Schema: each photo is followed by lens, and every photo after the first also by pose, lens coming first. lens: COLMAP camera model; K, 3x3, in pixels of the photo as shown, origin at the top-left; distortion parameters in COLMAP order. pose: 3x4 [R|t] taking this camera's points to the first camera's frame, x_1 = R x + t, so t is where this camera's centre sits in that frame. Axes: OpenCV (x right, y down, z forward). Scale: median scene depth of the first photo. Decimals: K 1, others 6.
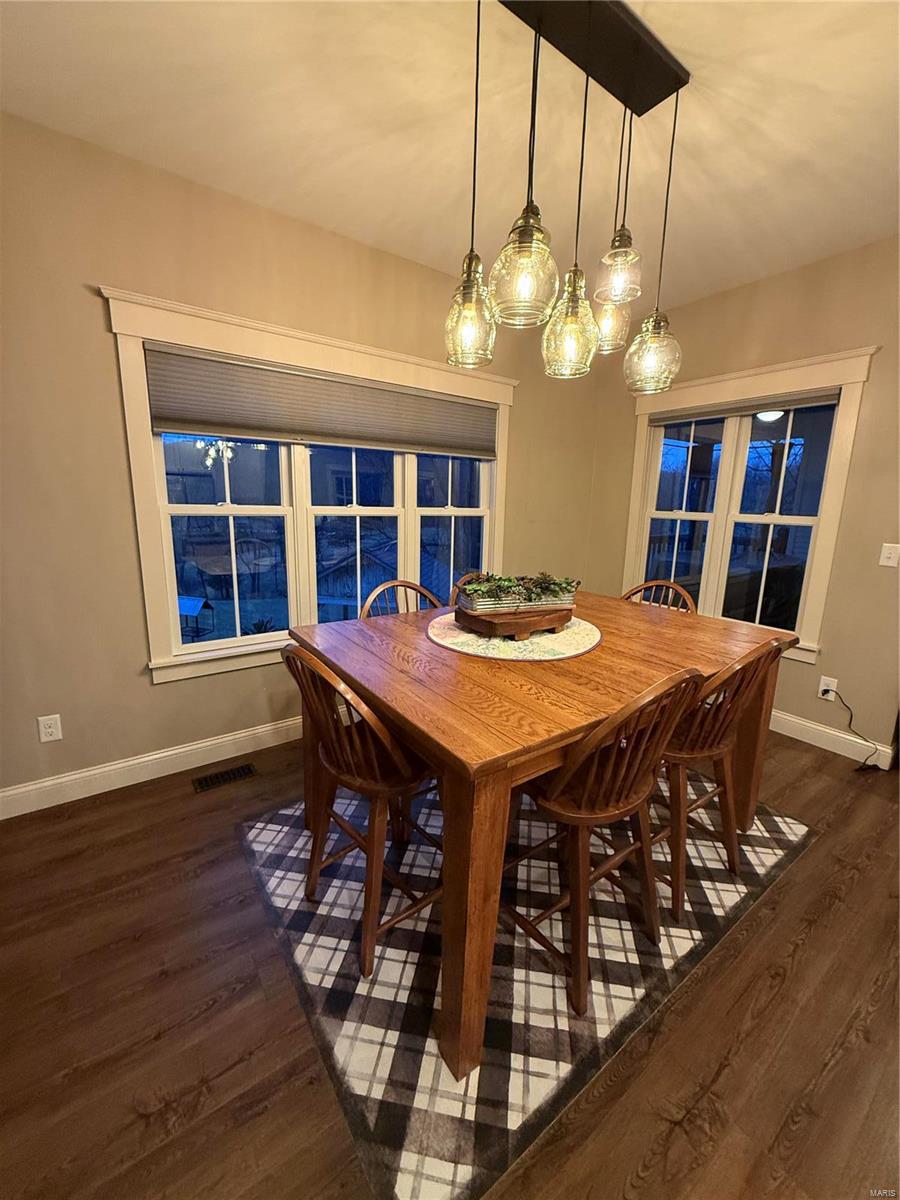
lens RADIAL K [[476.7, 0, 450.0], [0, 476.7, 600.0], [0, 0, 1]] dist [-0.000263, -0.000199]
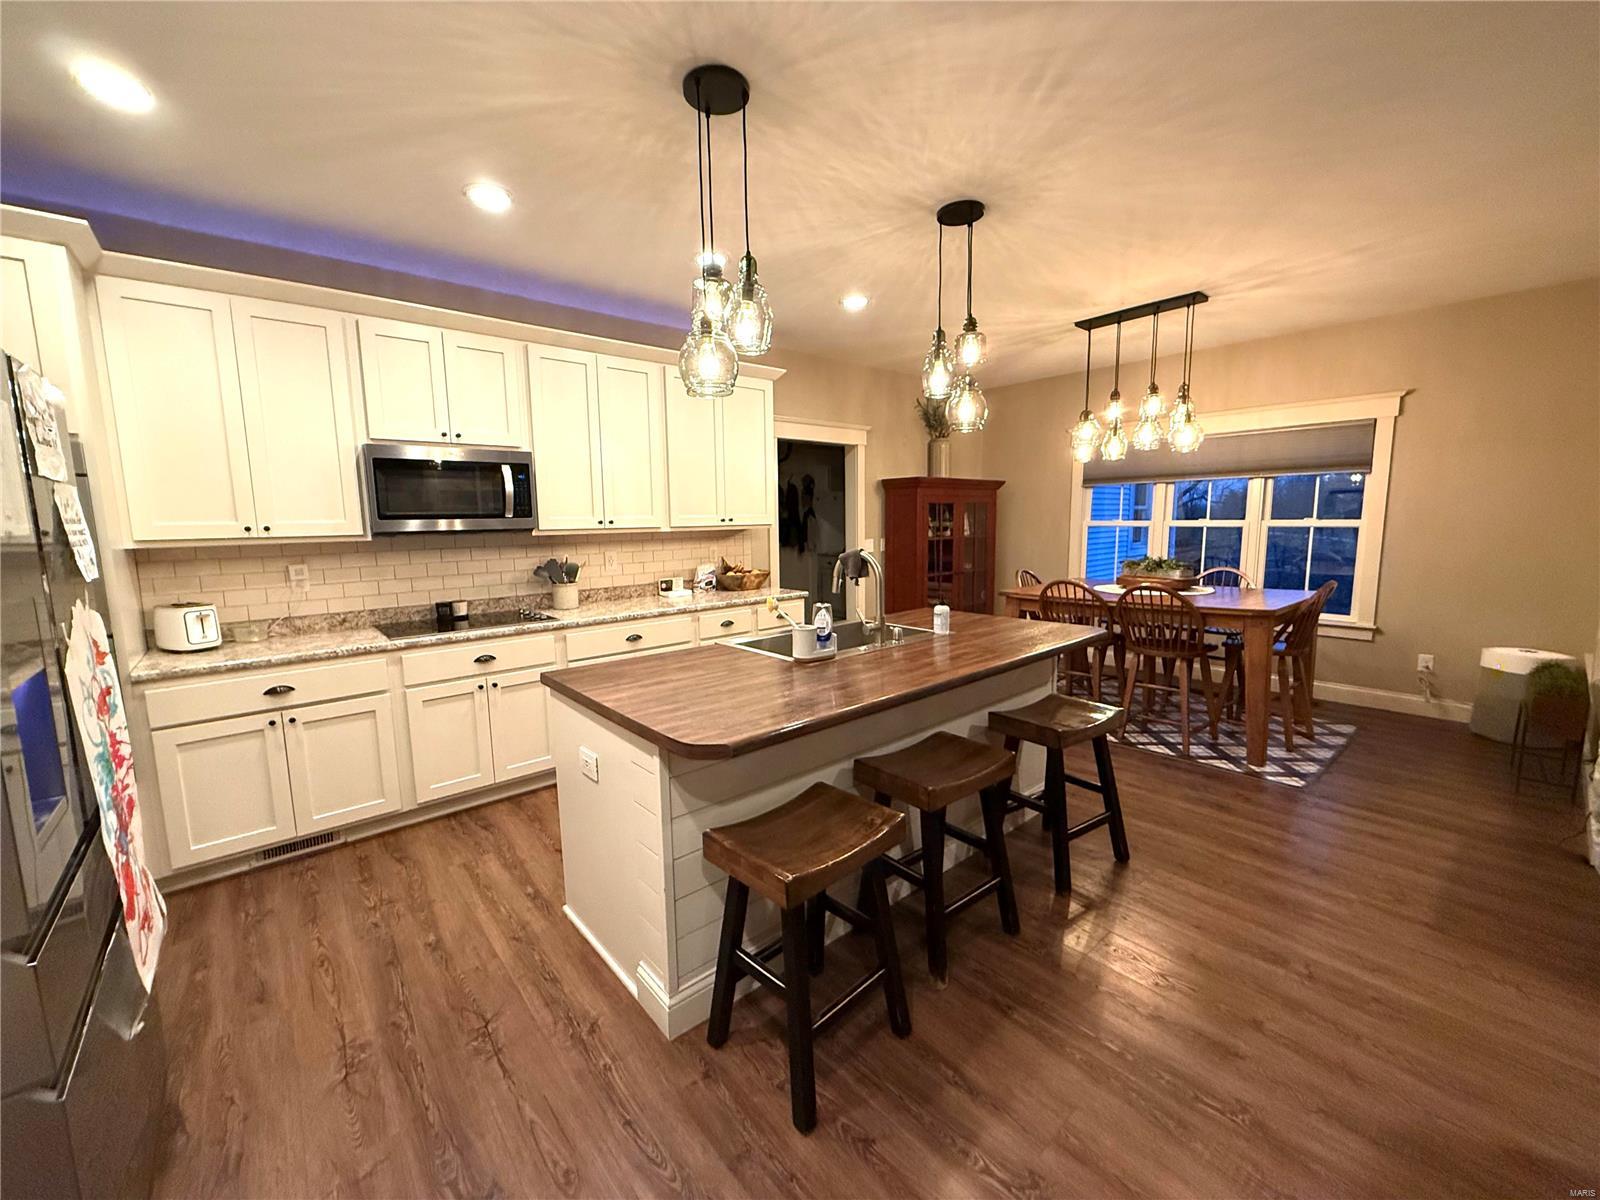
lens RADIAL K [[635.6, 0, 793.1], [0, 635.6, 598.9], [0, 0, 1]] dist [-0.000263, -0.000199]
pose [[0.077693, 0.102585, -0.991685, 2.239992], [-0.180586, 0.979687, 0.087196, 0.125555], [0.980486, 0.172310, 0.094640, -0.460624]]
